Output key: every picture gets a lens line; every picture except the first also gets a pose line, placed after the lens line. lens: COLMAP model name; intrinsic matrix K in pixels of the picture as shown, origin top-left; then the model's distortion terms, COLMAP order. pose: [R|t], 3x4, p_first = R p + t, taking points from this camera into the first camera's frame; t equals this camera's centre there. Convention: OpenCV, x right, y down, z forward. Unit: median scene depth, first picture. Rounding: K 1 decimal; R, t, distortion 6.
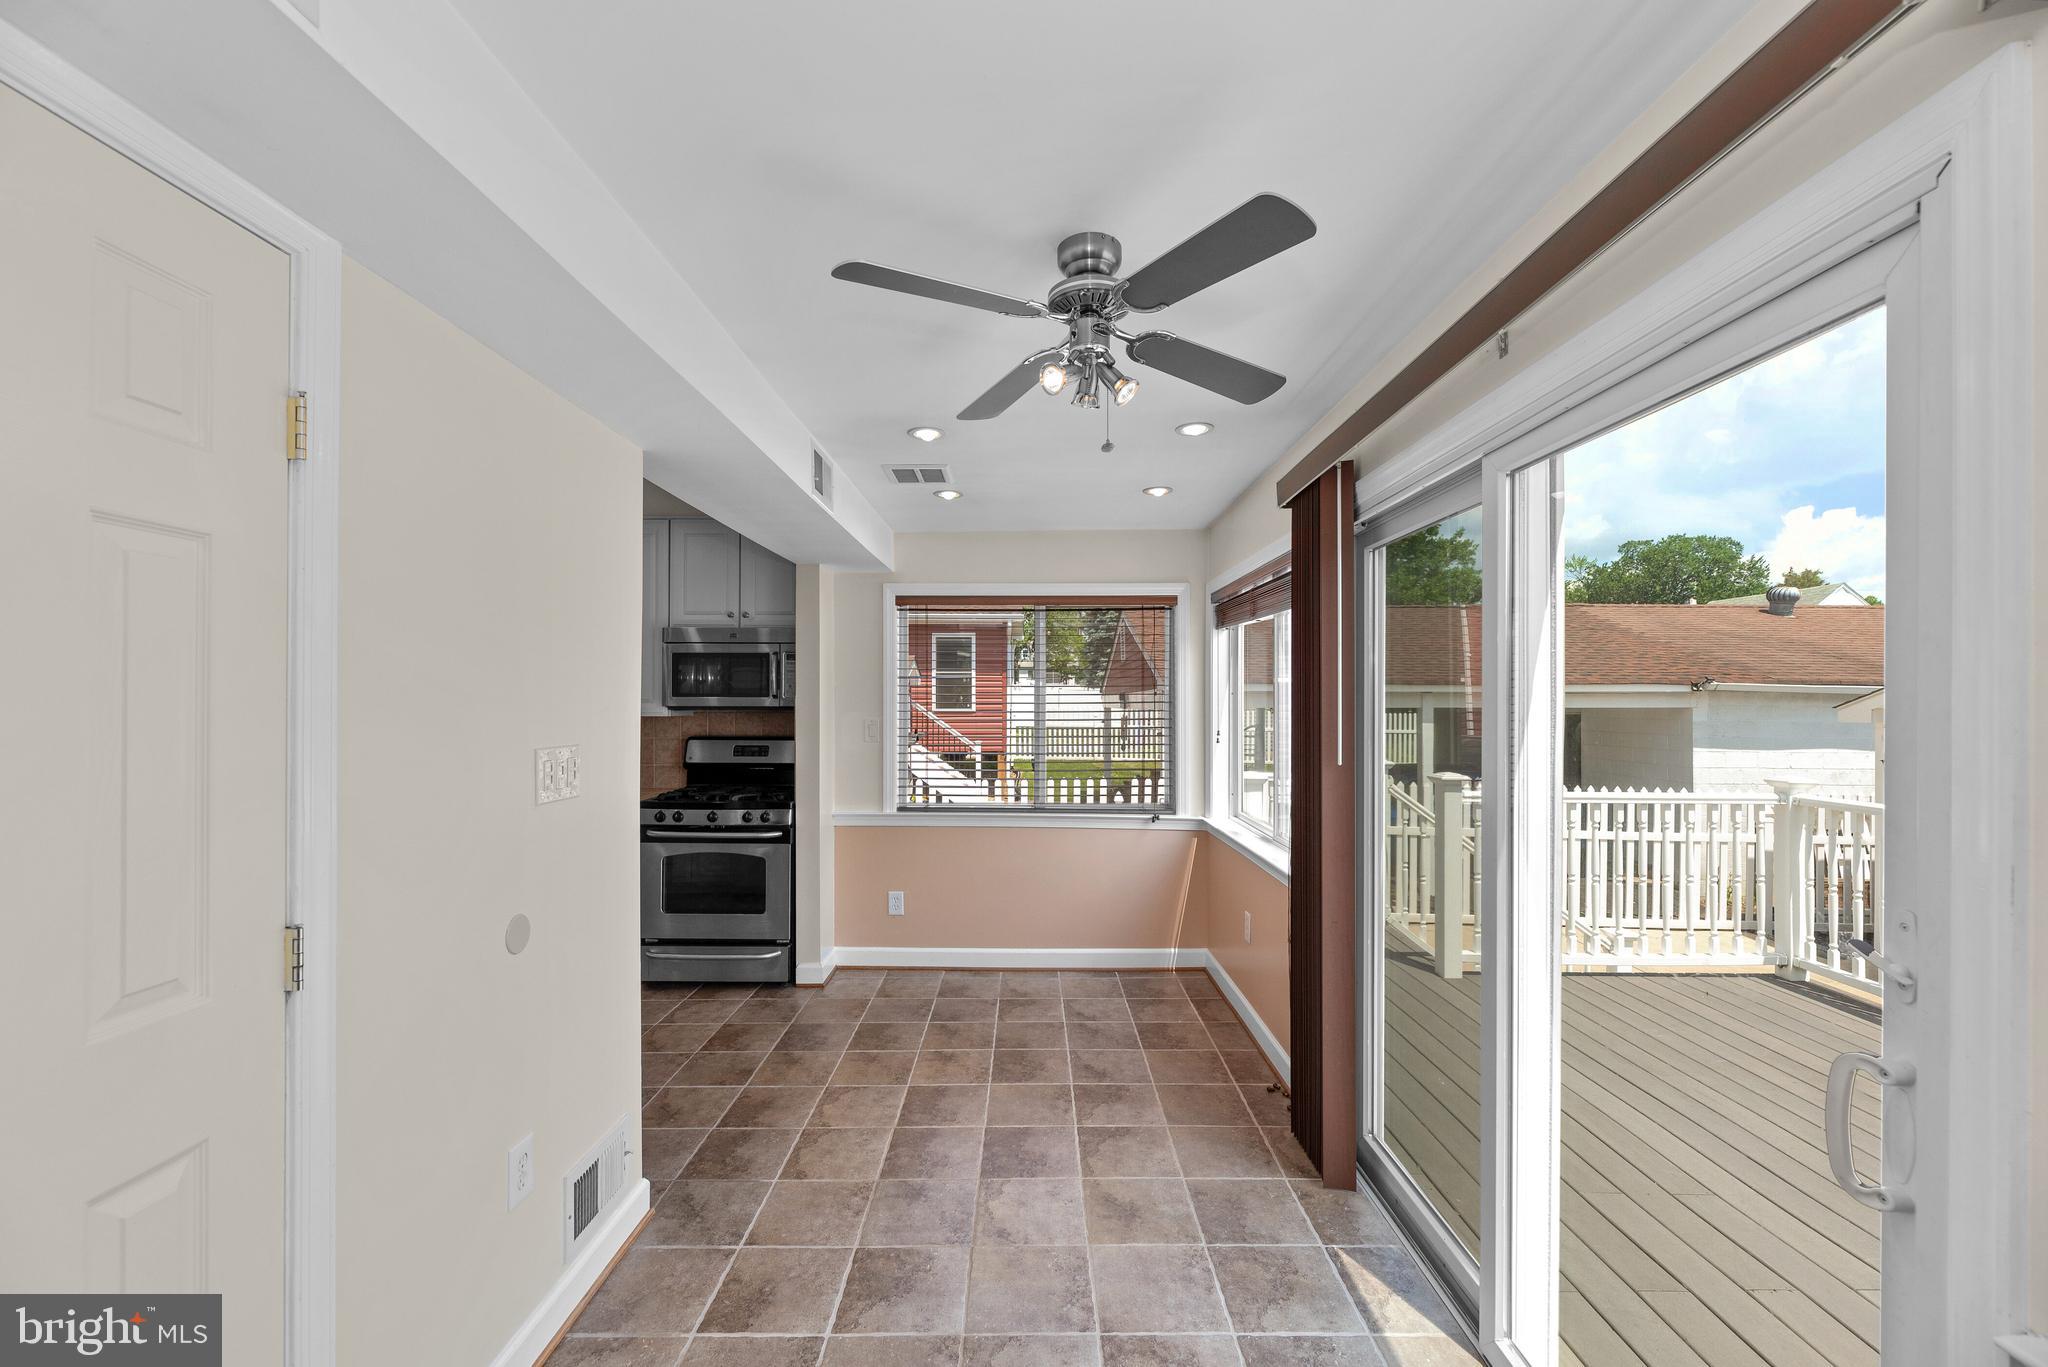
lens RADIAL K [[826.7, 0, 1029.6], [0, 826.7, 693.4], [0, 0, 1]] dist [0.003157, 0.000251]
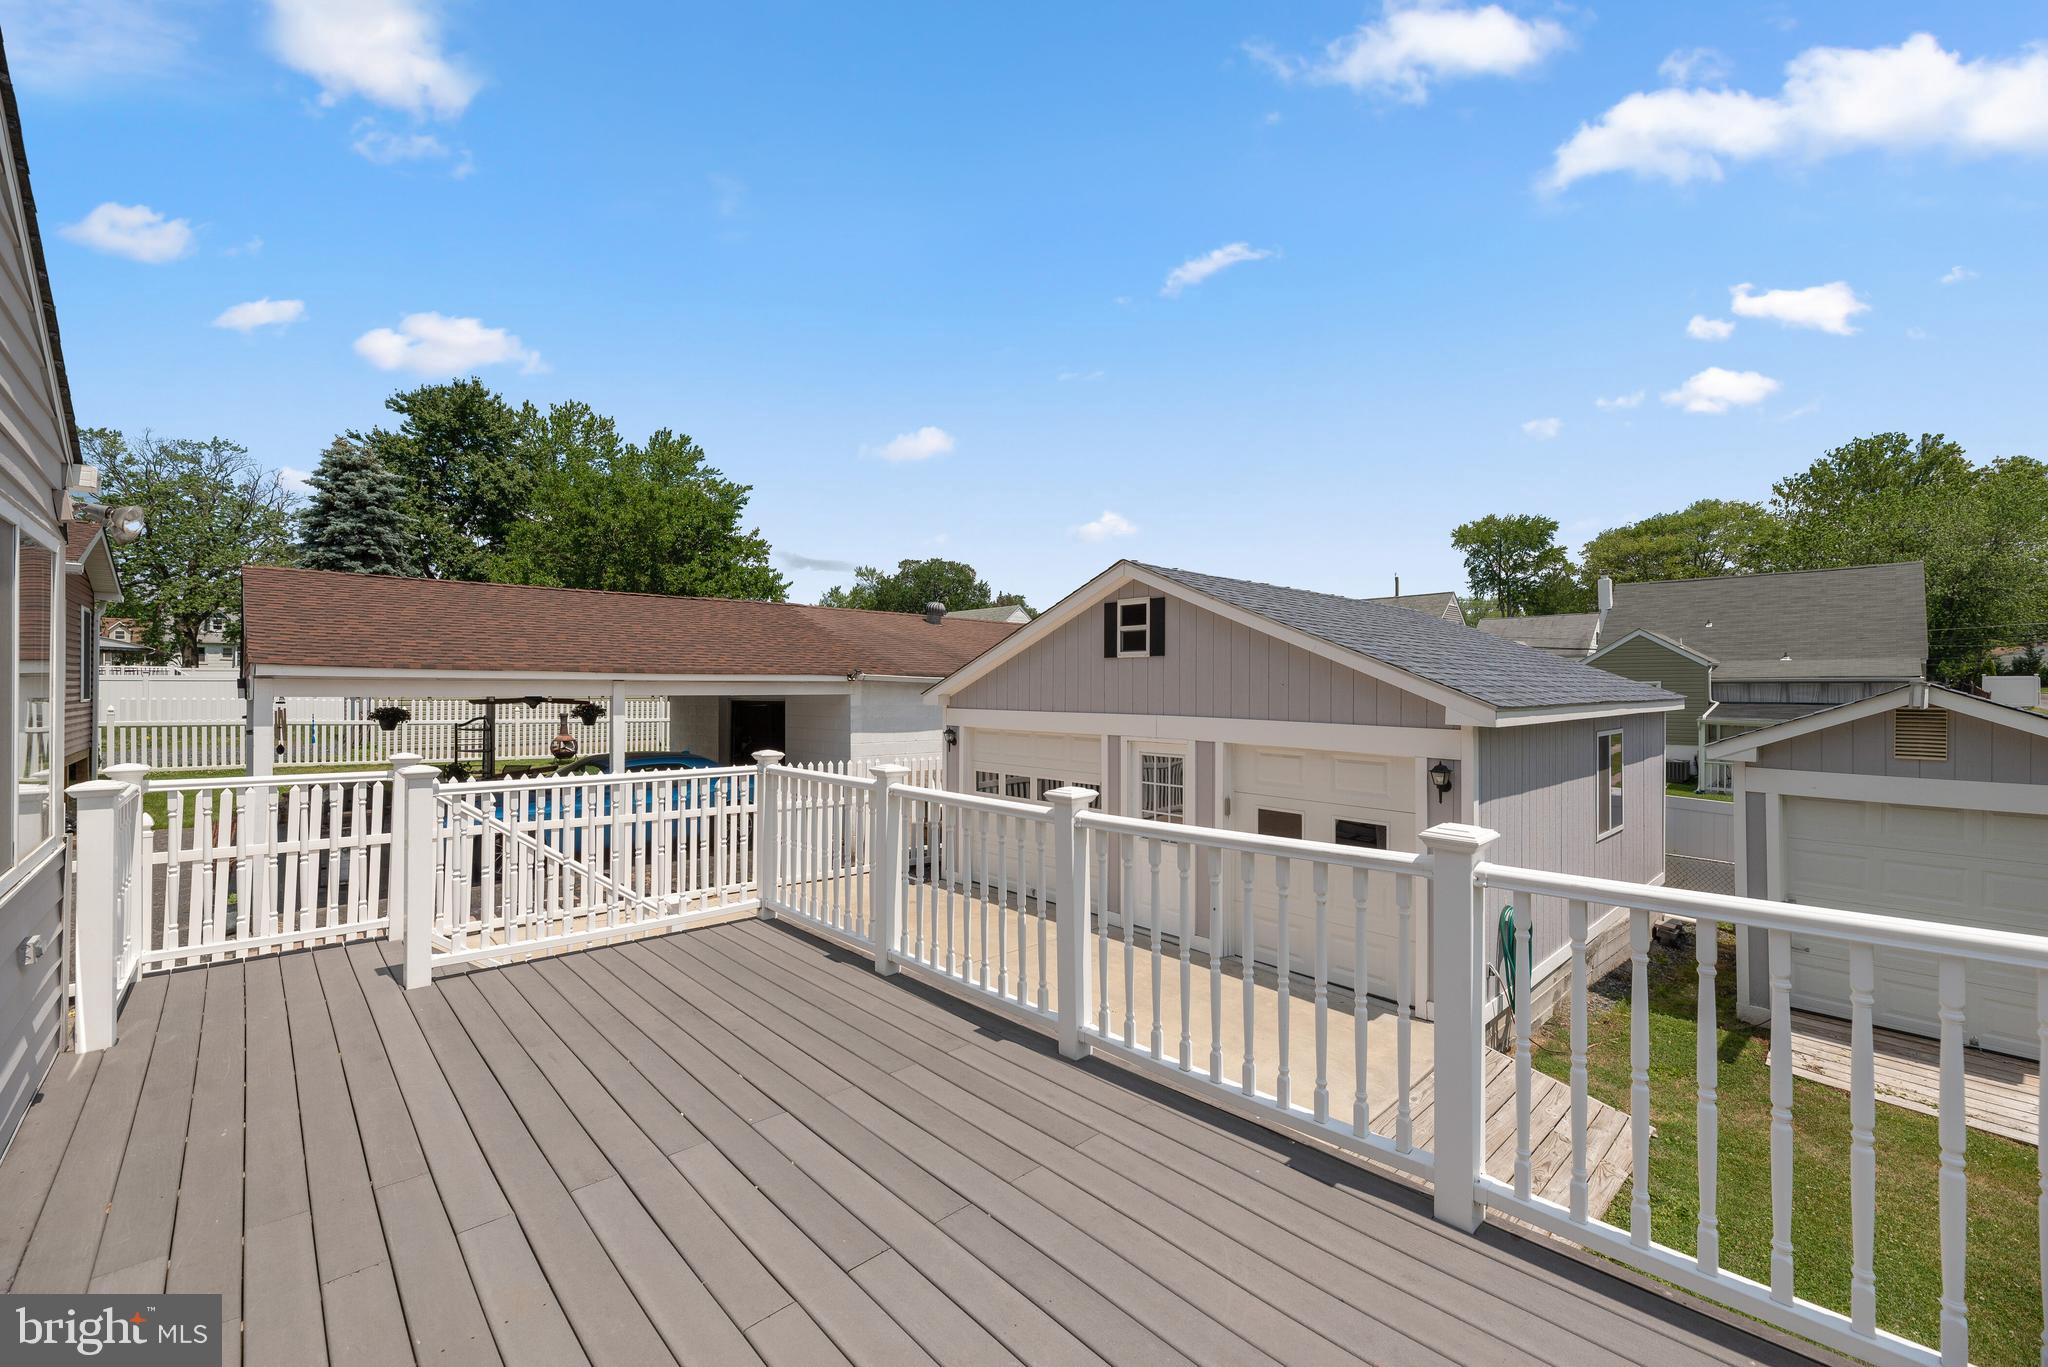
lens RADIAL K [[820.4, 0, 1038.3], [0, 820.4, 684.8], [0, 0, 1]] dist [0.003089, 0.000008]
pose [[0.718845, 0.002559, 0.695165, 0.302539], [-0.004196, 0.999991, 0.000658, 0.001708], [-0.695157, -0.003390, 0.718850, -0.084596]]
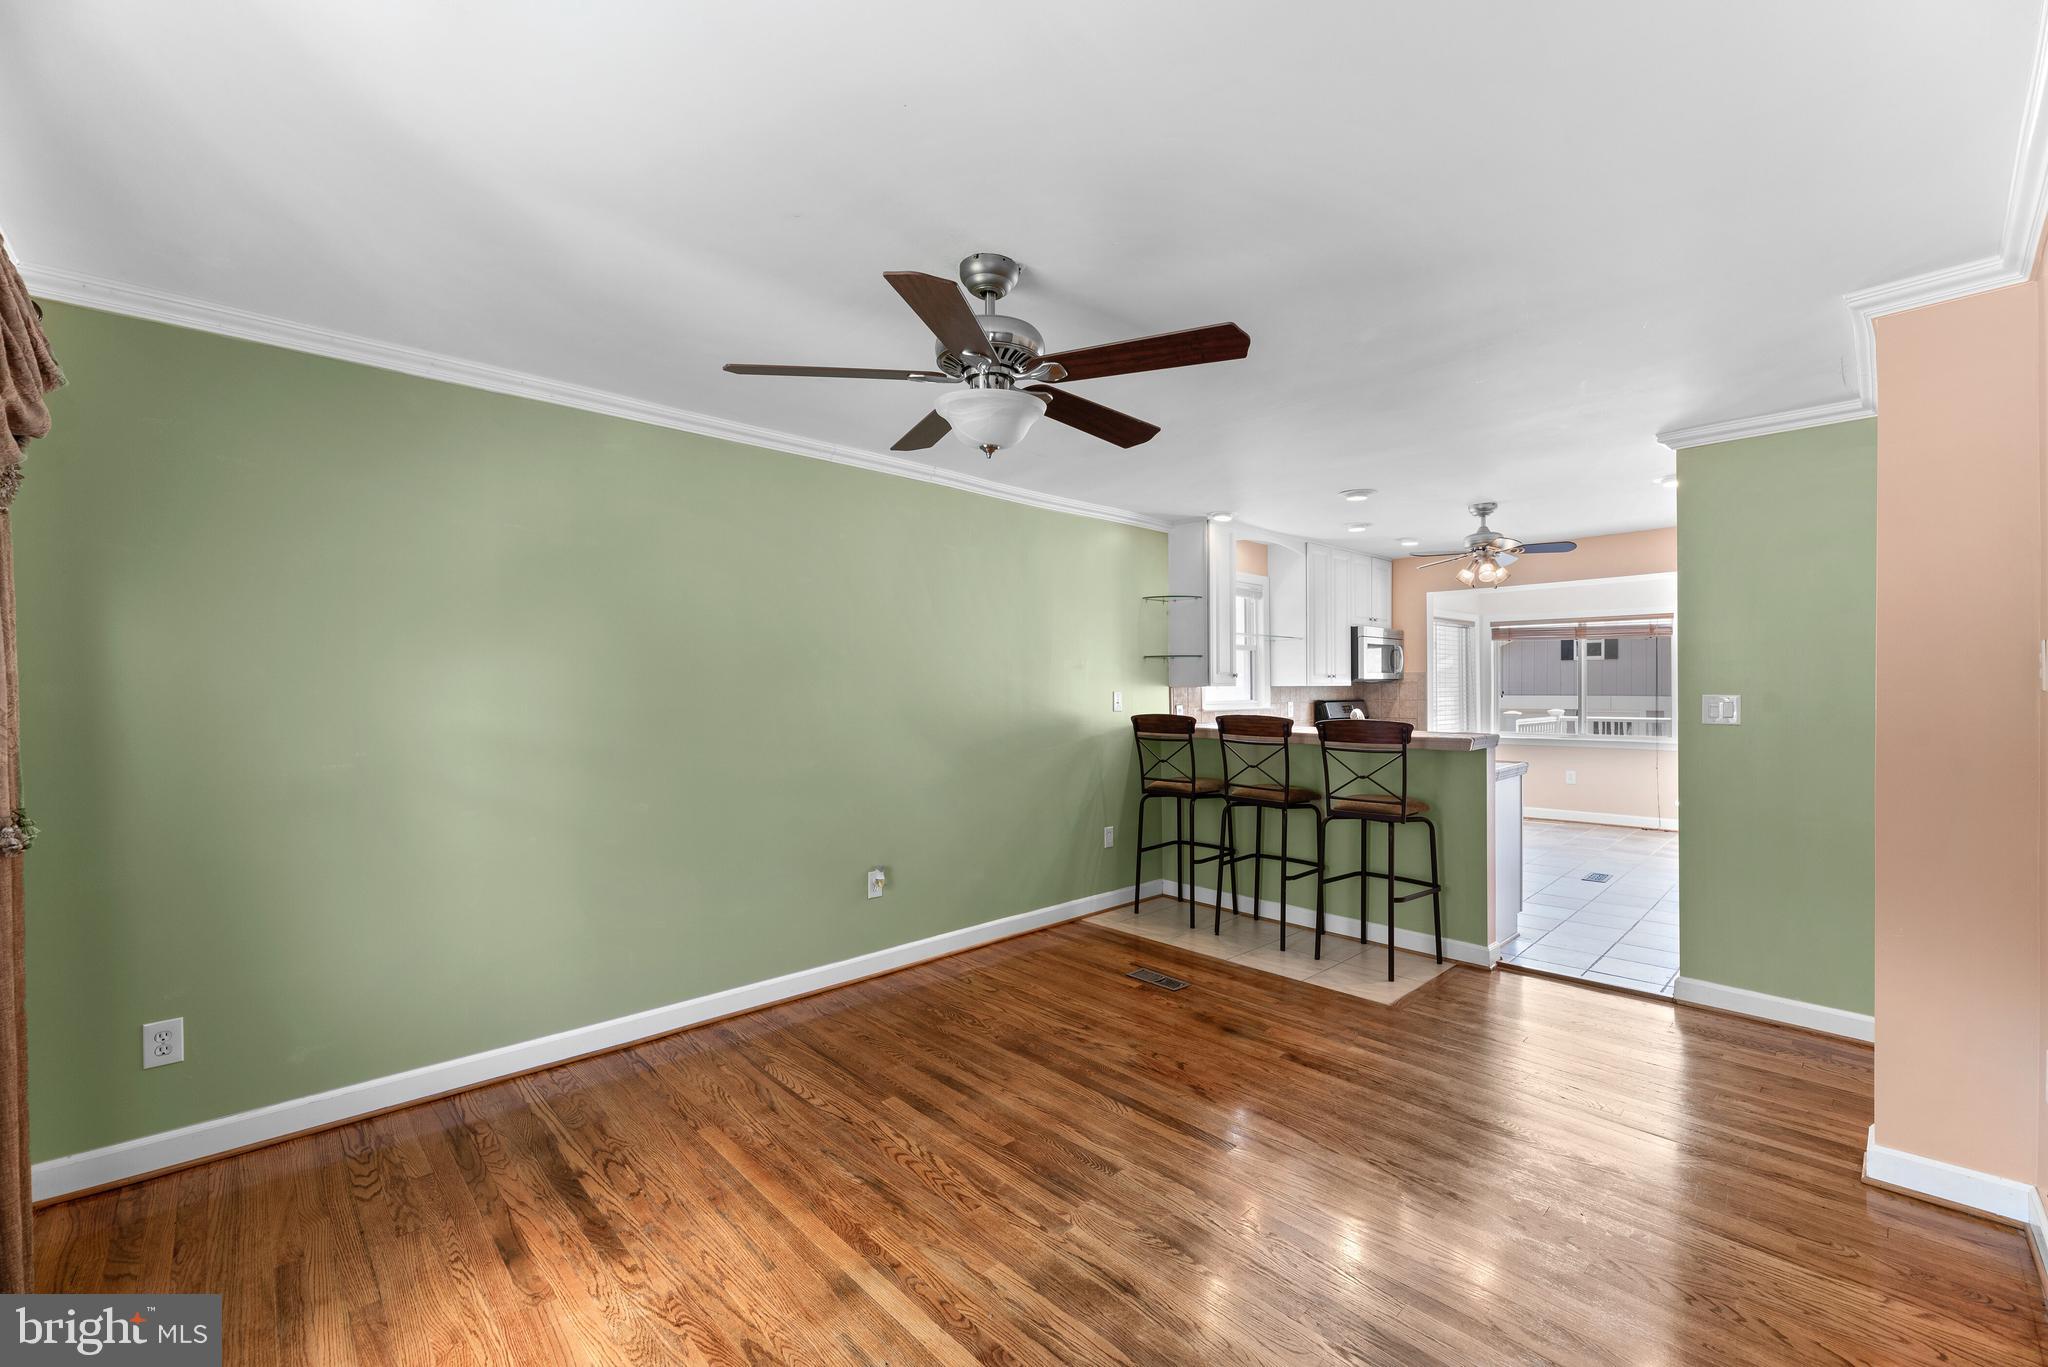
lens RADIAL K [[820.4, 0, 1038.3], [0, 820.4, 684.8], [0, 0, 1]] dist [0.003089, 0.000008]
pose [[0.722960, -0.002965, 0.690883, -1.417360], [0.001555, 0.999995, 0.002664, 0.016856], [-0.690888, -0.000852, 0.722962, 0.249842]]
